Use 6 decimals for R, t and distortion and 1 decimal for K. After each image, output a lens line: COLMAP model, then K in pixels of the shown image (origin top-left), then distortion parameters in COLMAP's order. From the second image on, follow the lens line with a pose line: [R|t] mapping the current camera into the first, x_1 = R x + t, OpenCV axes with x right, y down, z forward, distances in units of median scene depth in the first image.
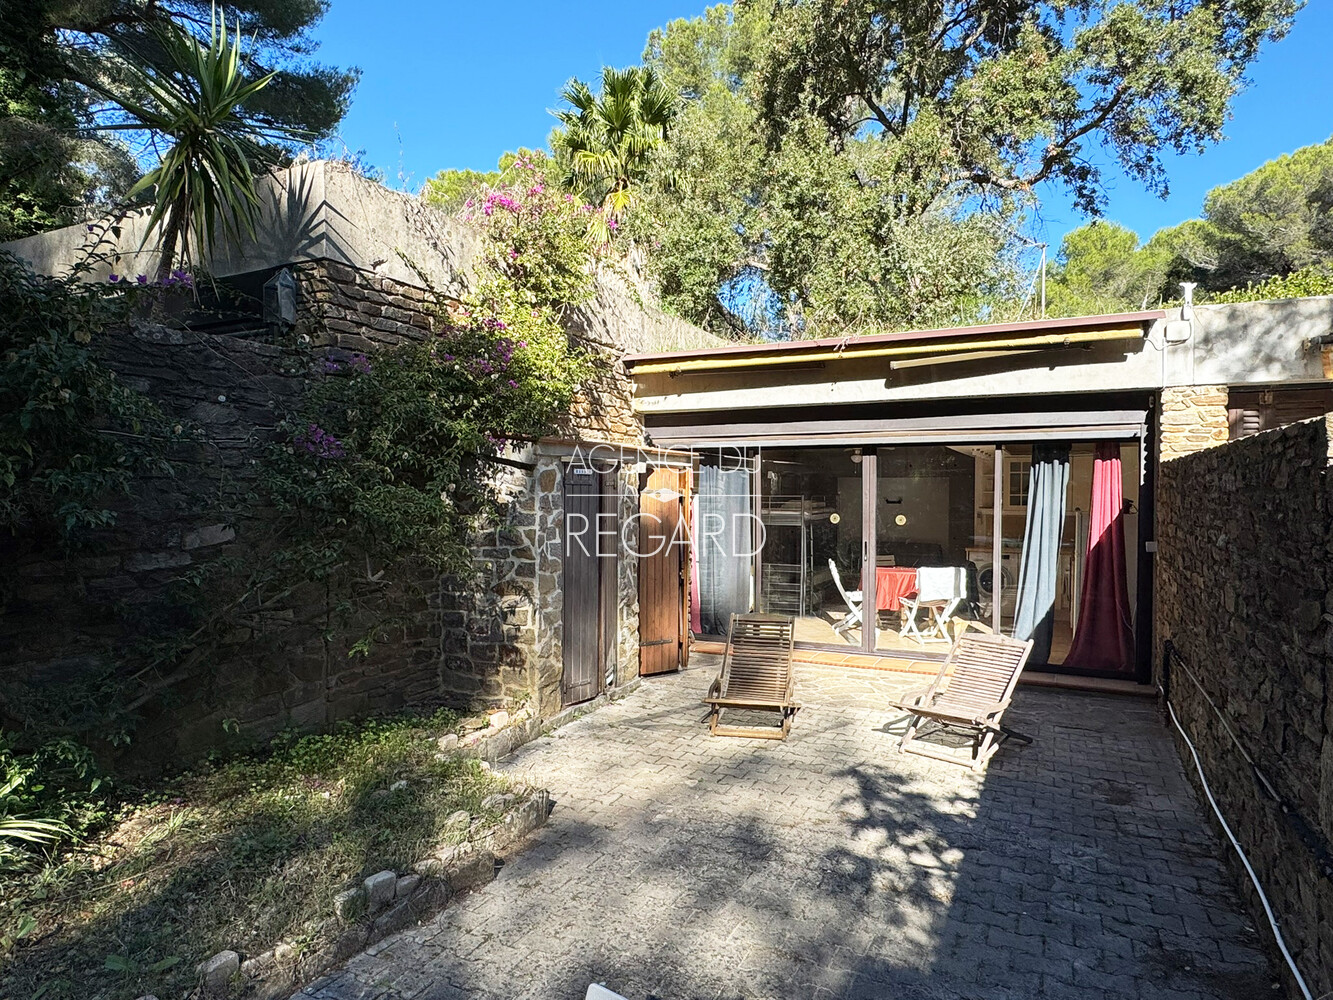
lens RADIAL K [[813.7, 0, 669.6], [0, 813.7, 493.5], [0, 0, 1]] dist [-0.005198, -0.000691]
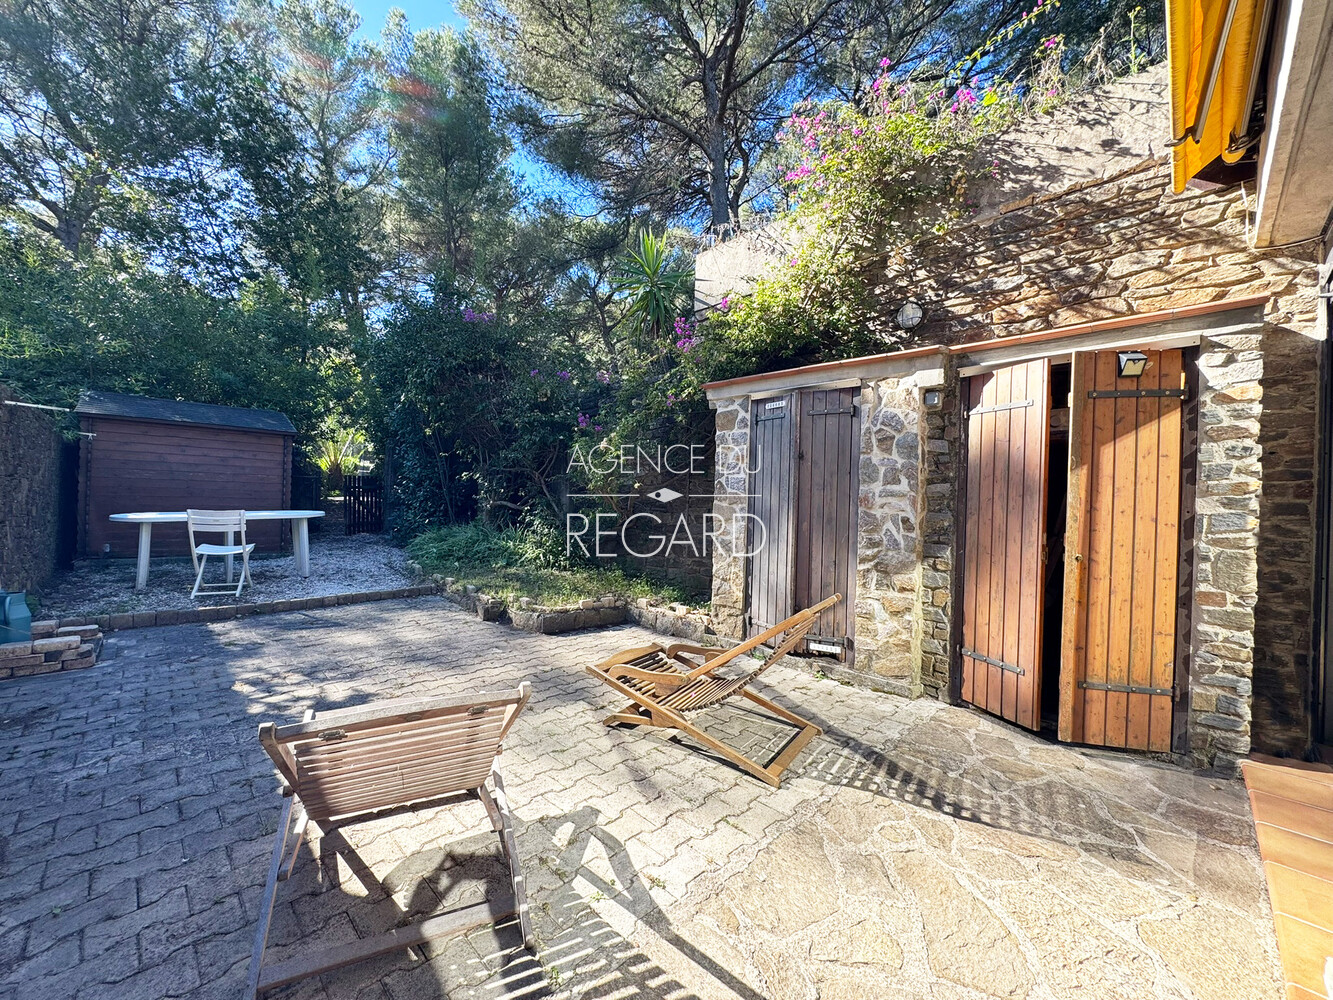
lens RADIAL K [[533.4, 0, 669.1], [0, 533.4, 501.7], [0, 0, 1]] dist [-0.013373, -0.000082]
pose [[-0.325385, -0.008687, -0.945542, 0.471605], [-0.023077, 0.999733, -0.001244, 0.078834], [0.945300, 0.021415, -0.325498, 0.975523]]
